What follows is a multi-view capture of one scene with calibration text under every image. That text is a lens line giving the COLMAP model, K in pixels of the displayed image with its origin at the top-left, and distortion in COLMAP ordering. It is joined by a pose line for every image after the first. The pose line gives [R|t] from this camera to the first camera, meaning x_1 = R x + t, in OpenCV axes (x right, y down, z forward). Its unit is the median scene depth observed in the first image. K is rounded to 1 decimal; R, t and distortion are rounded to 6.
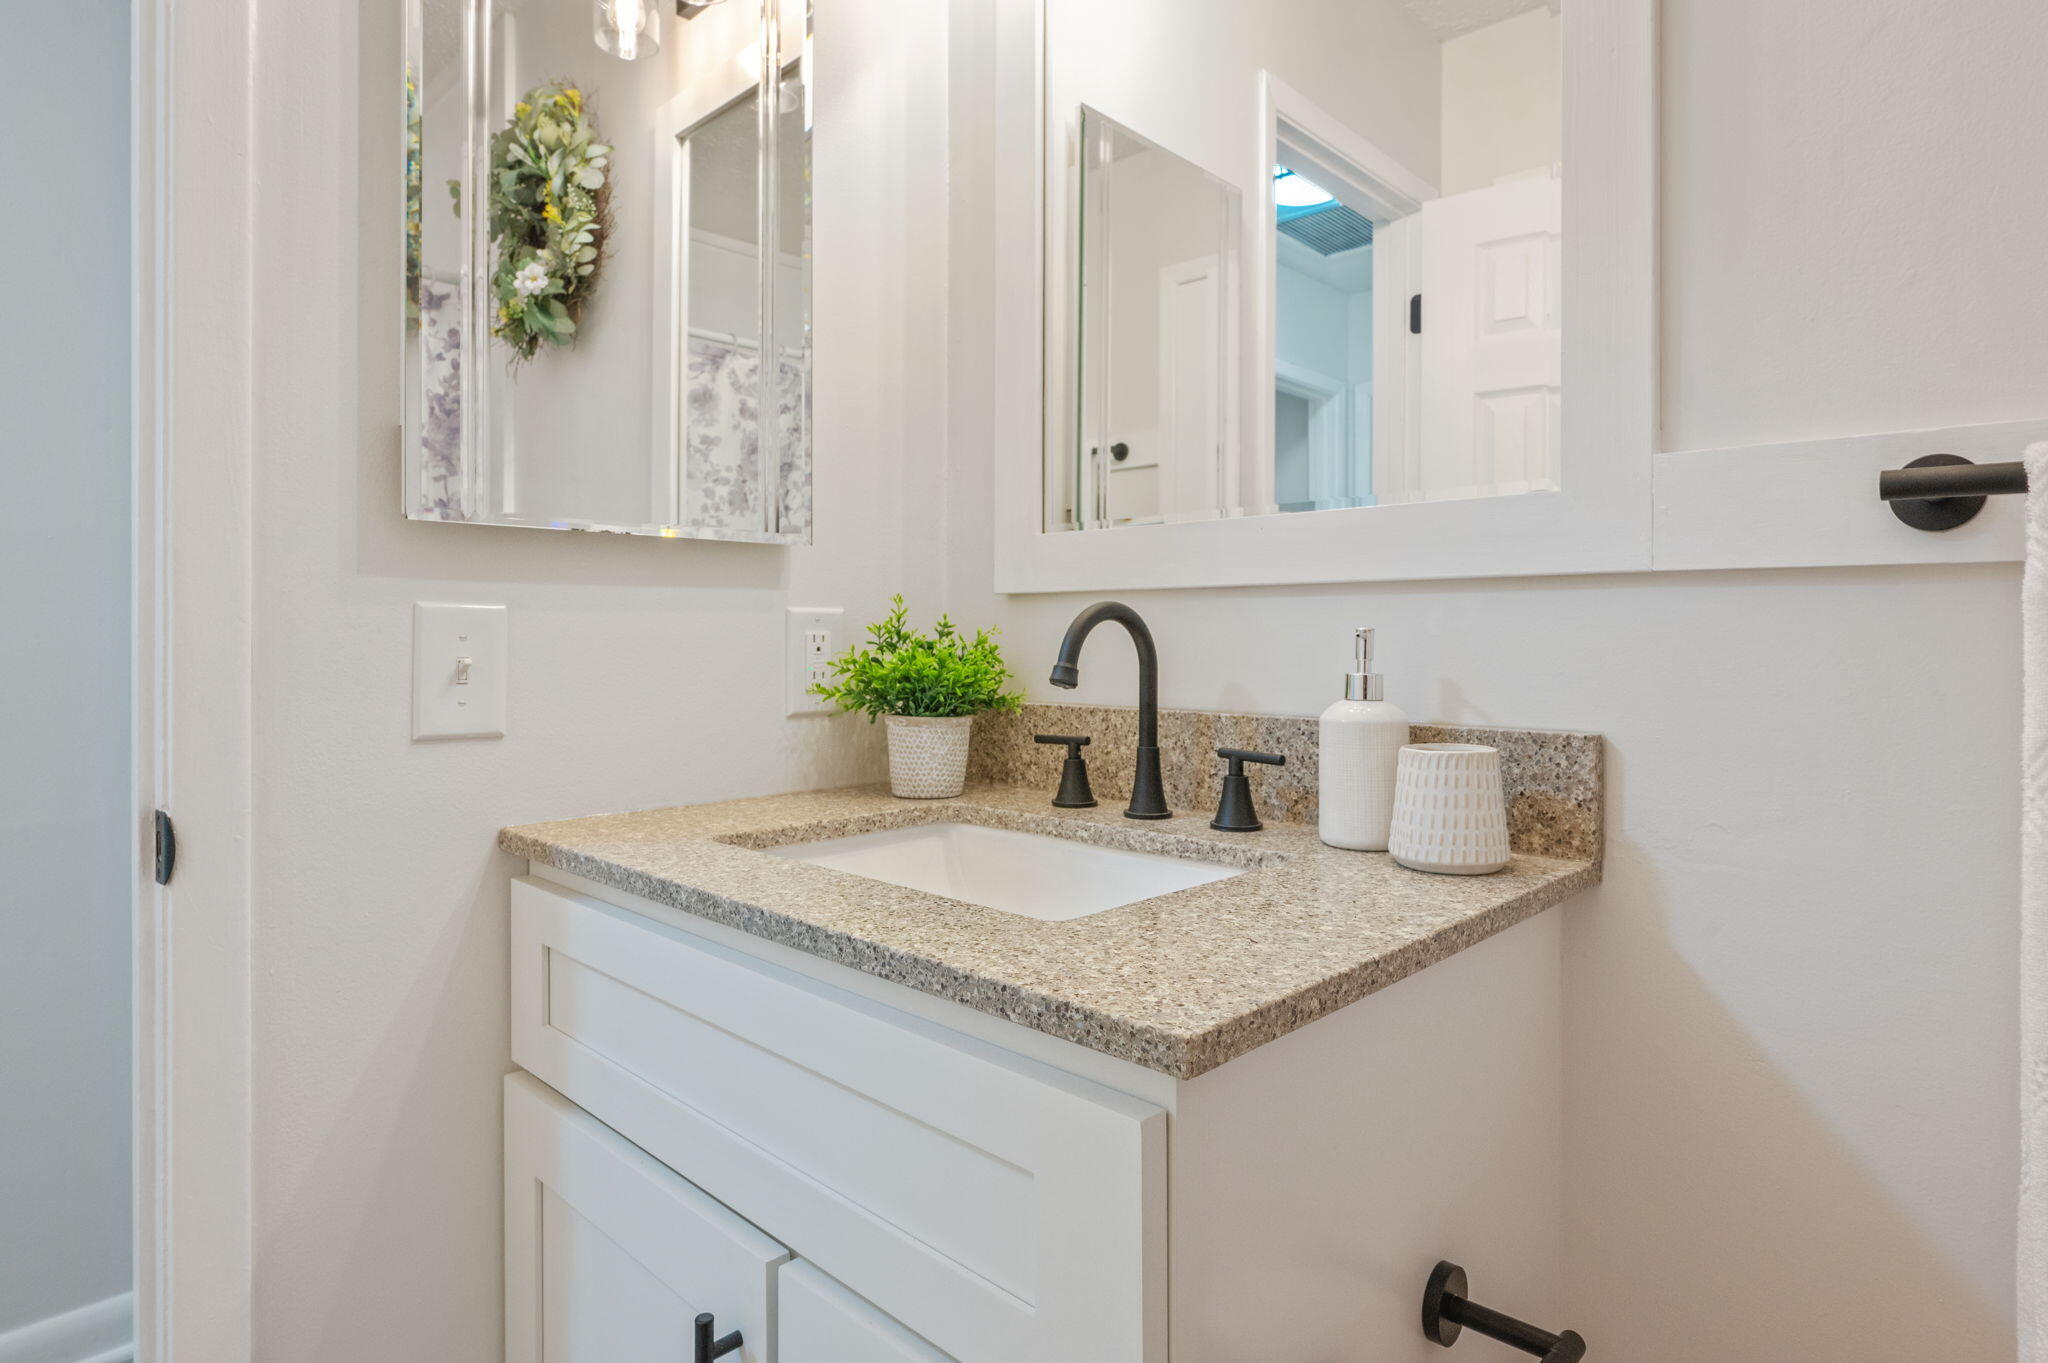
lens RADIAL K [[1100.7, 0, 1019.9], [0, 1100.7, 637.4], [0, 0, 1]] dist [-0.001332, -0.000190]
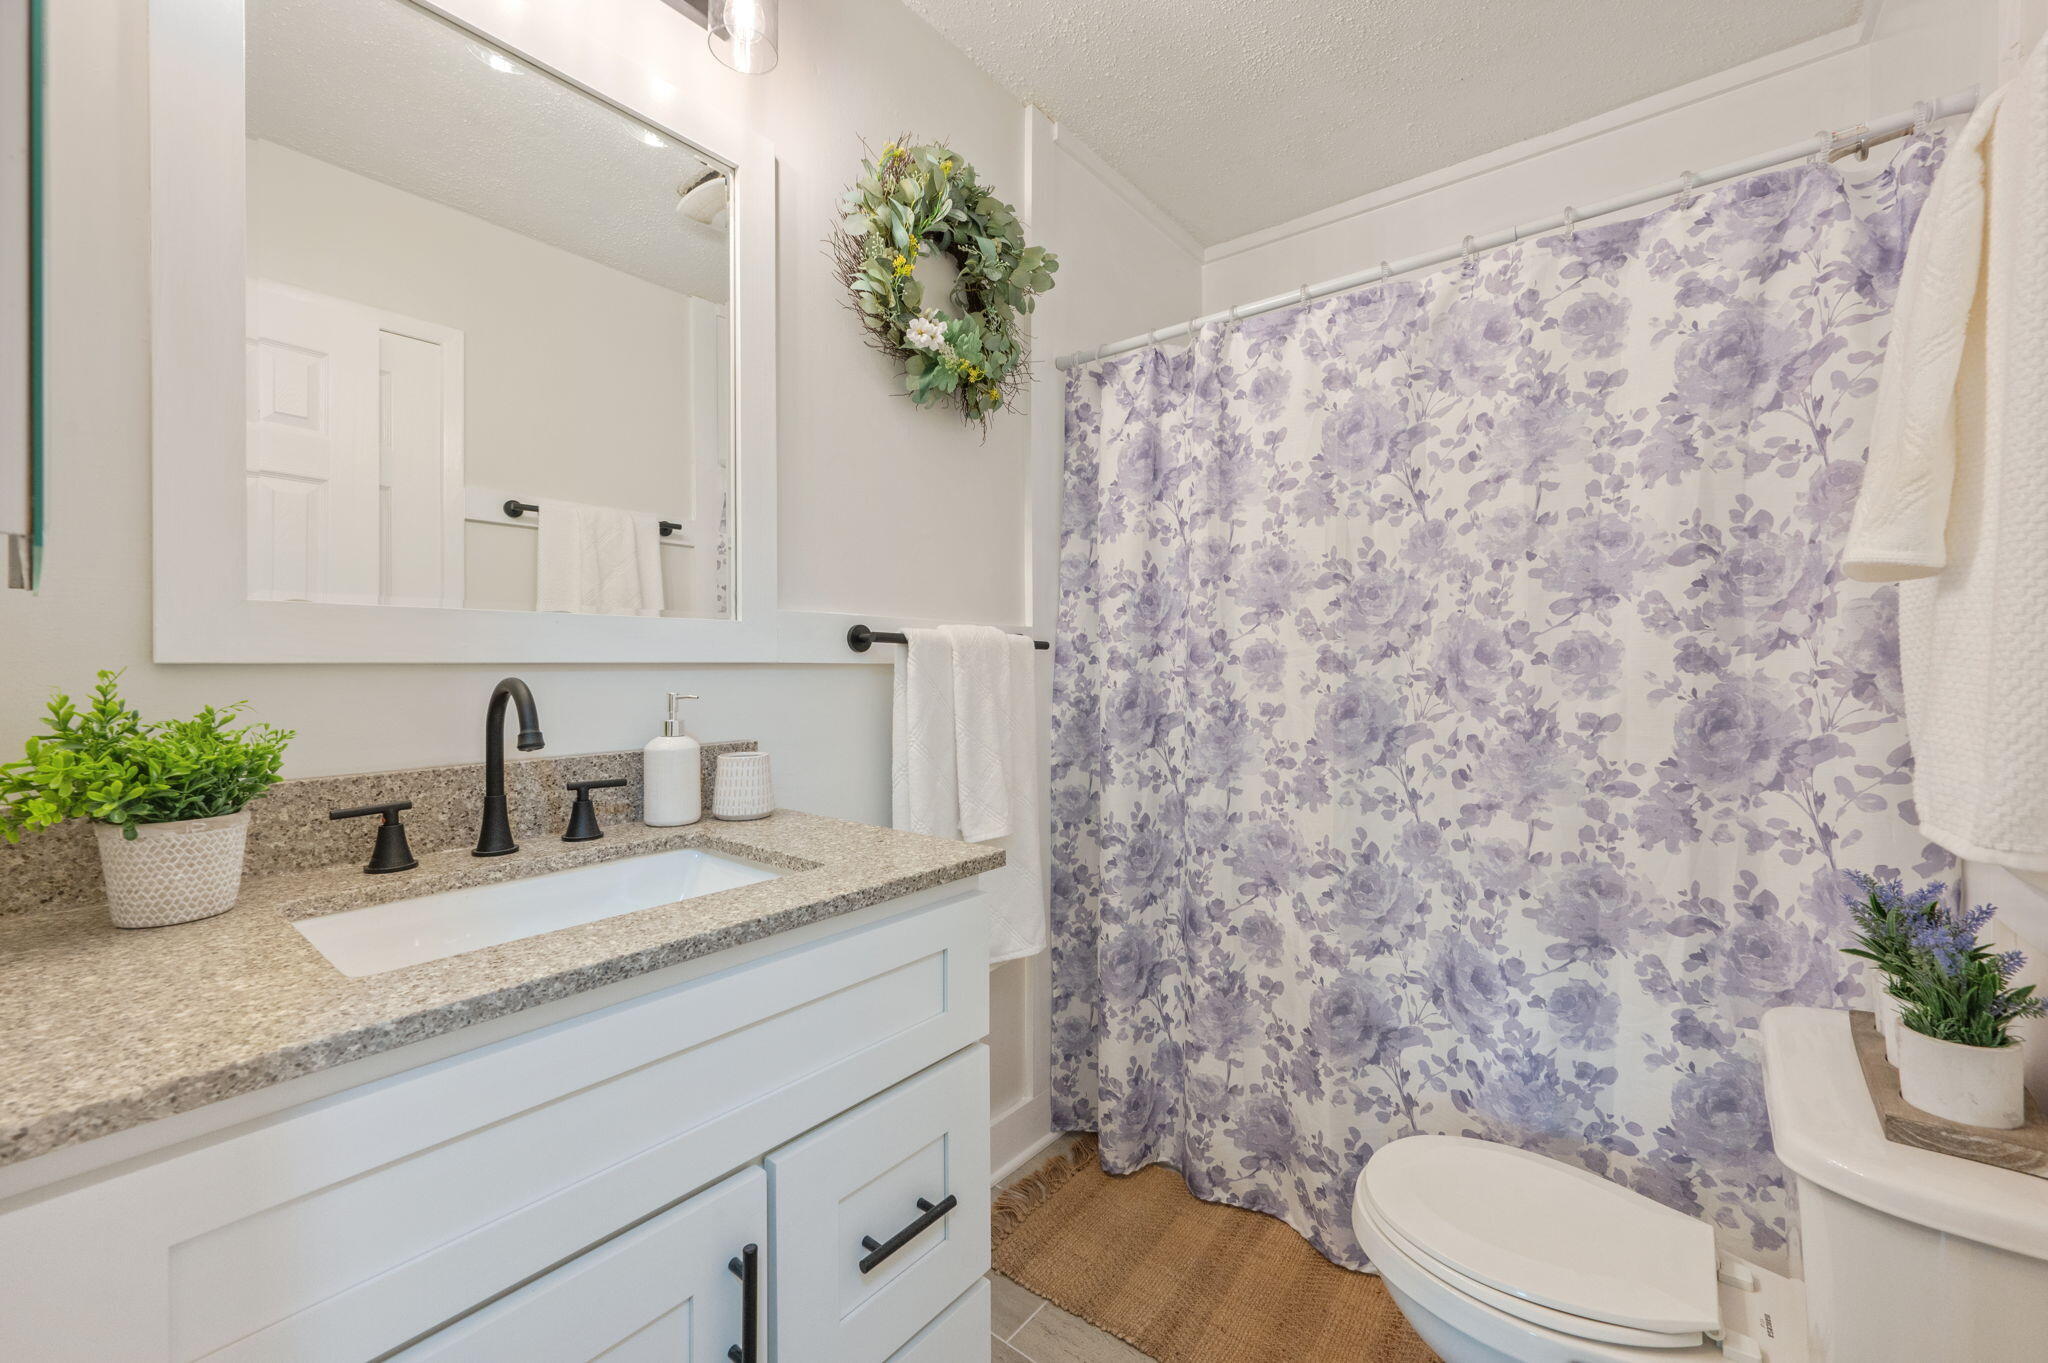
lens RADIAL K [[808.8, 0, 1024.0], [0, 808.8, 681.5], [0, 0, 1]] dist [-0.000229, 0.000057]
pose [[-0.072965, -0.026068, 0.996994, -0.850494], [0.004010, 0.999643, 0.026431, -0.050231], [-0.997326, 0.005927, -0.072835, 0.501255]]
